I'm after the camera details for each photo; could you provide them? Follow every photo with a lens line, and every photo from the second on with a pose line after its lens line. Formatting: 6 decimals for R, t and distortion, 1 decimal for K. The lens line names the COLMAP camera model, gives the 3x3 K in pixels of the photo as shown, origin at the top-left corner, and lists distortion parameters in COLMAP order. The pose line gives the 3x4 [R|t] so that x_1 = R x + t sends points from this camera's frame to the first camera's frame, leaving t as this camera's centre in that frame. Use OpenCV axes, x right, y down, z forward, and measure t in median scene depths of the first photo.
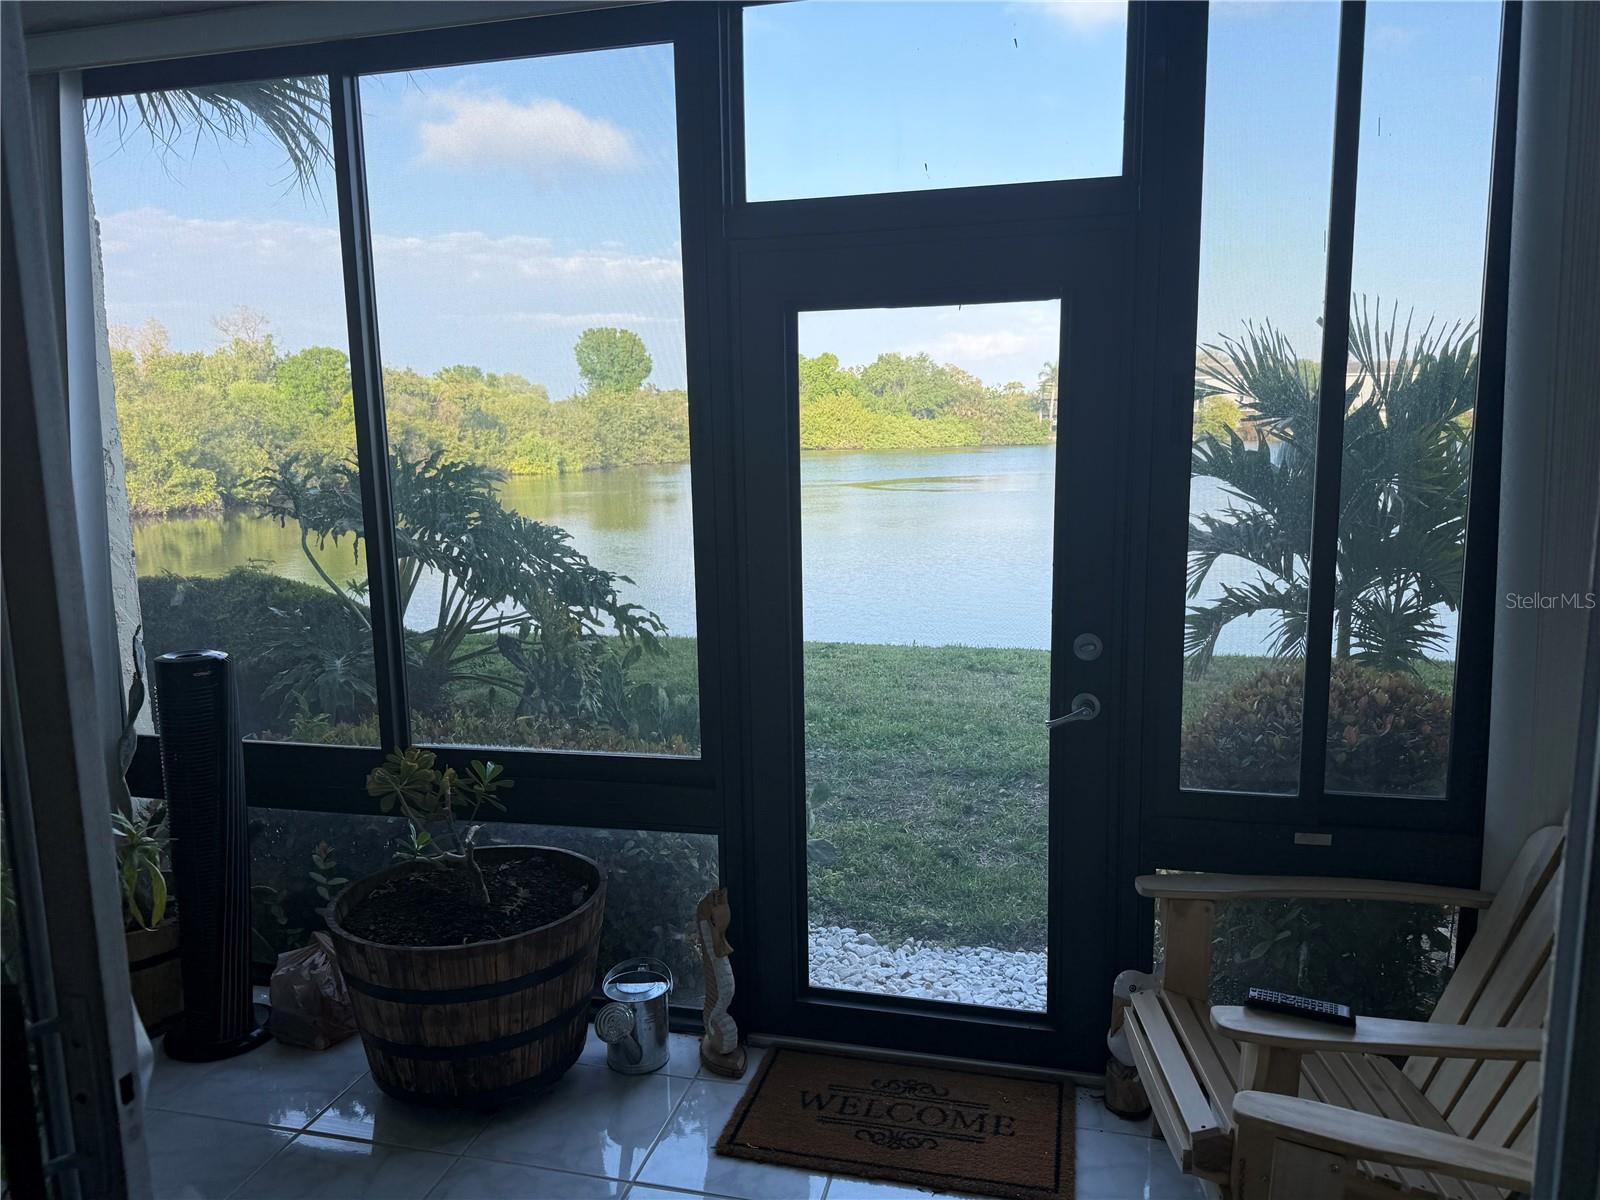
lens RADIAL K [[1121.6, 0, 800.7], [0, 1121.6, 604.5], [0, 0, 1]] dist [0.150745, -0.299682]
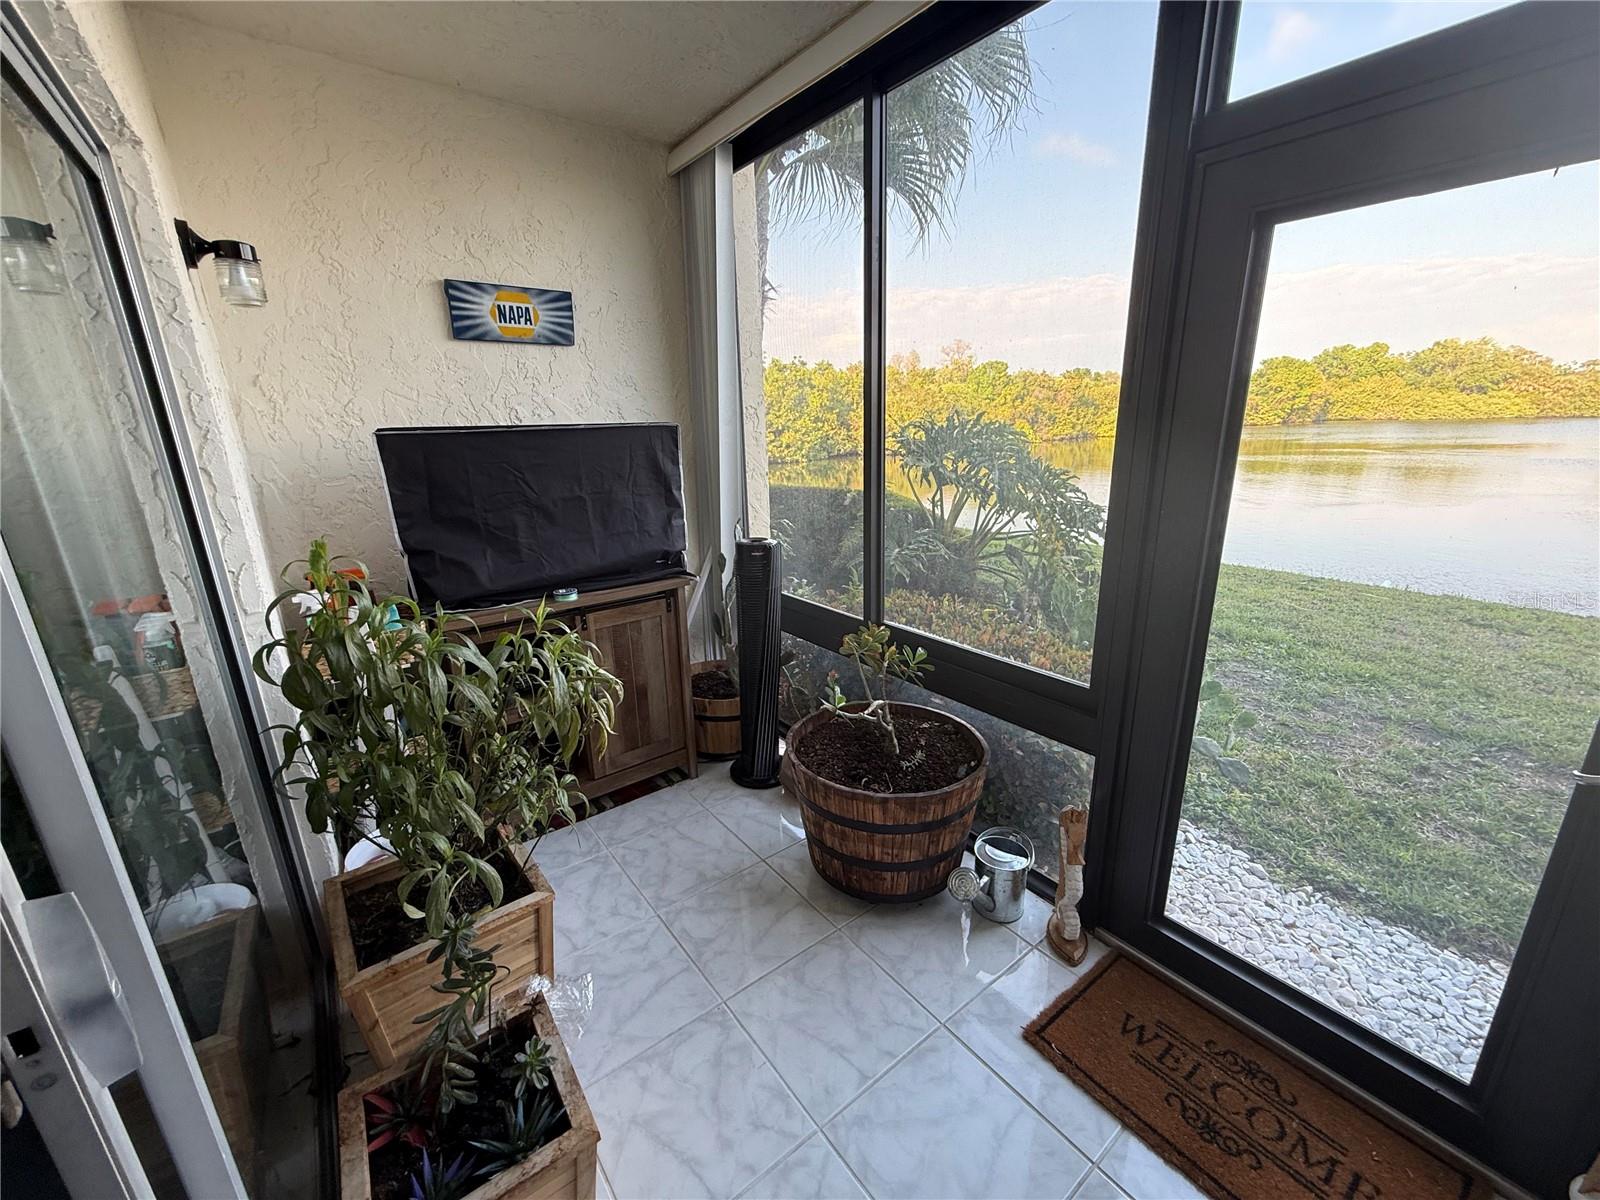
lens RADIAL K [[638.8, 0, 800.8], [0, 638.8, 600.6], [0, 0, 1]] dist [0.000688, -0.000457]
pose [[0.777597, 0.172179, -0.604729, 0.042900], [-0.087671, 0.982071, 0.166884, -0.020150], [0.622621, -0.076751, 0.778750, 0.269746]]
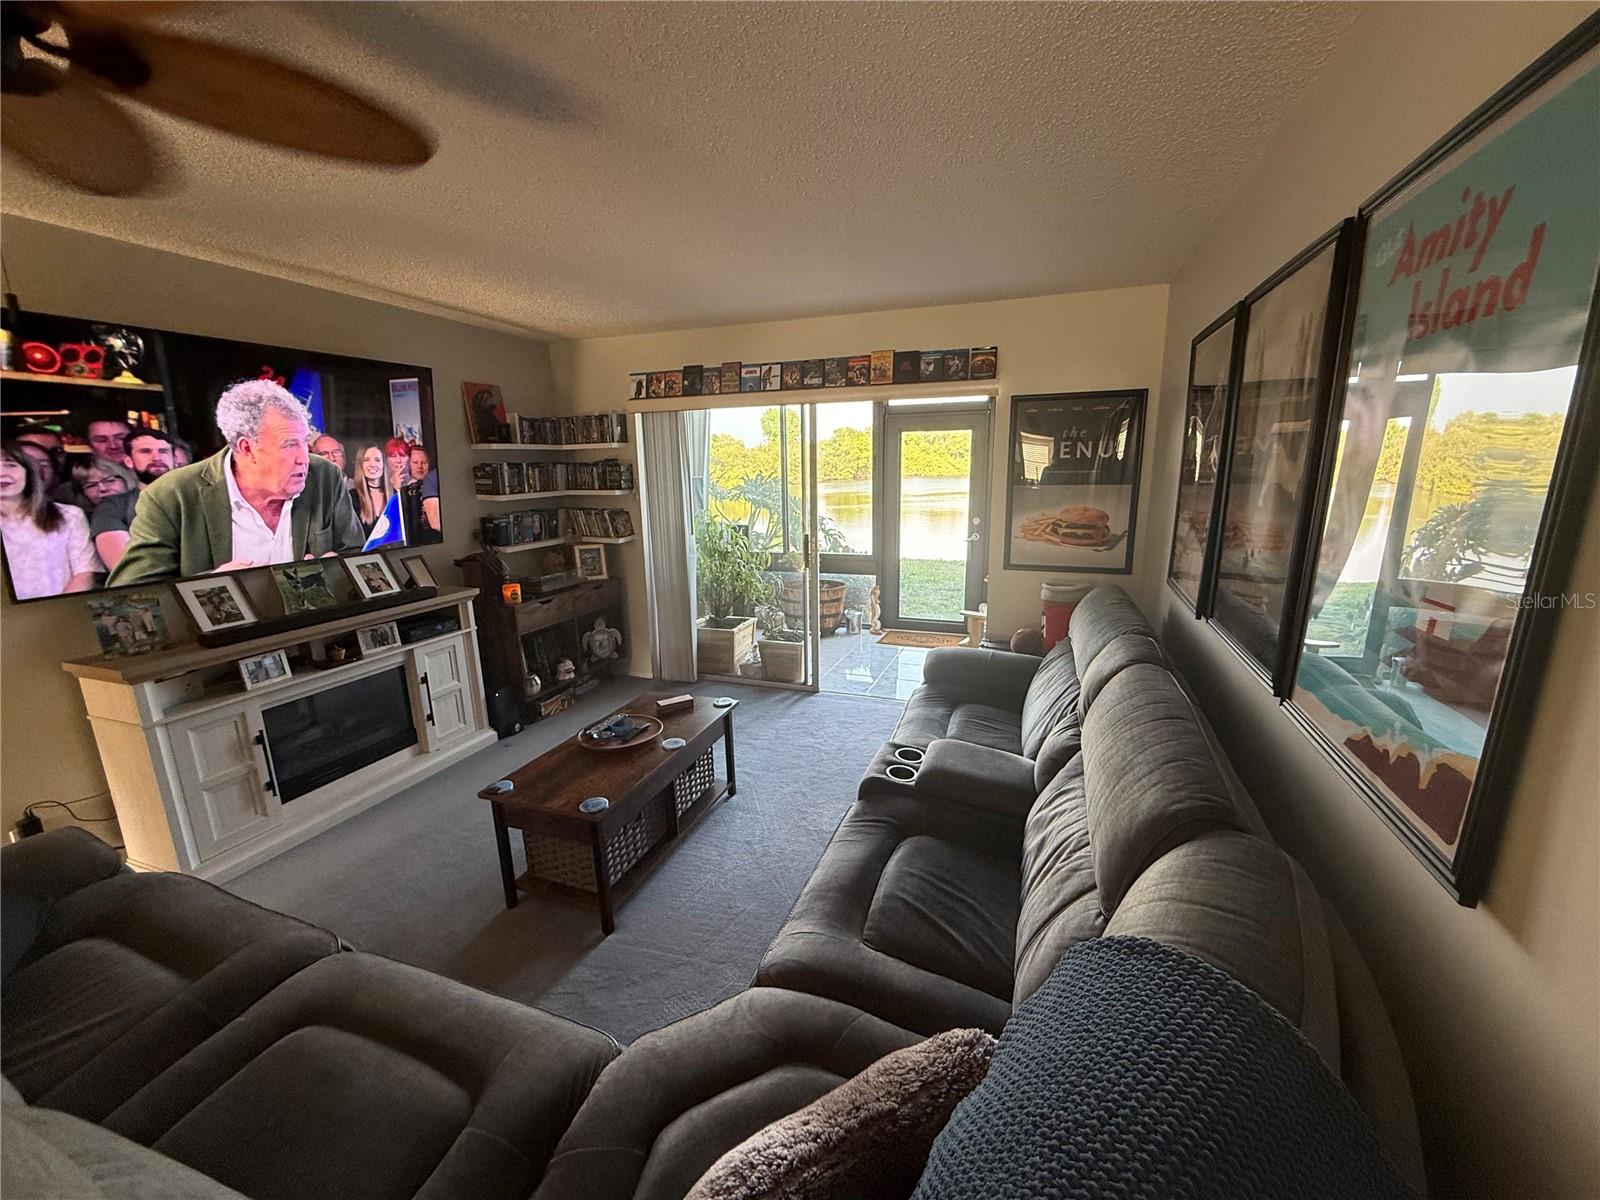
lens RADIAL K [[643.1, 0, 805.6], [0, 643.1, 602.3], [0, 0, 1]] dist [0.004739, -0.000267]
pose [[0.992626, 0.023236, -0.118967, -0.038316], [-0.016290, 0.998124, 0.059025, 0.134918], [0.120115, -0.056652, 0.991142, -0.875030]]
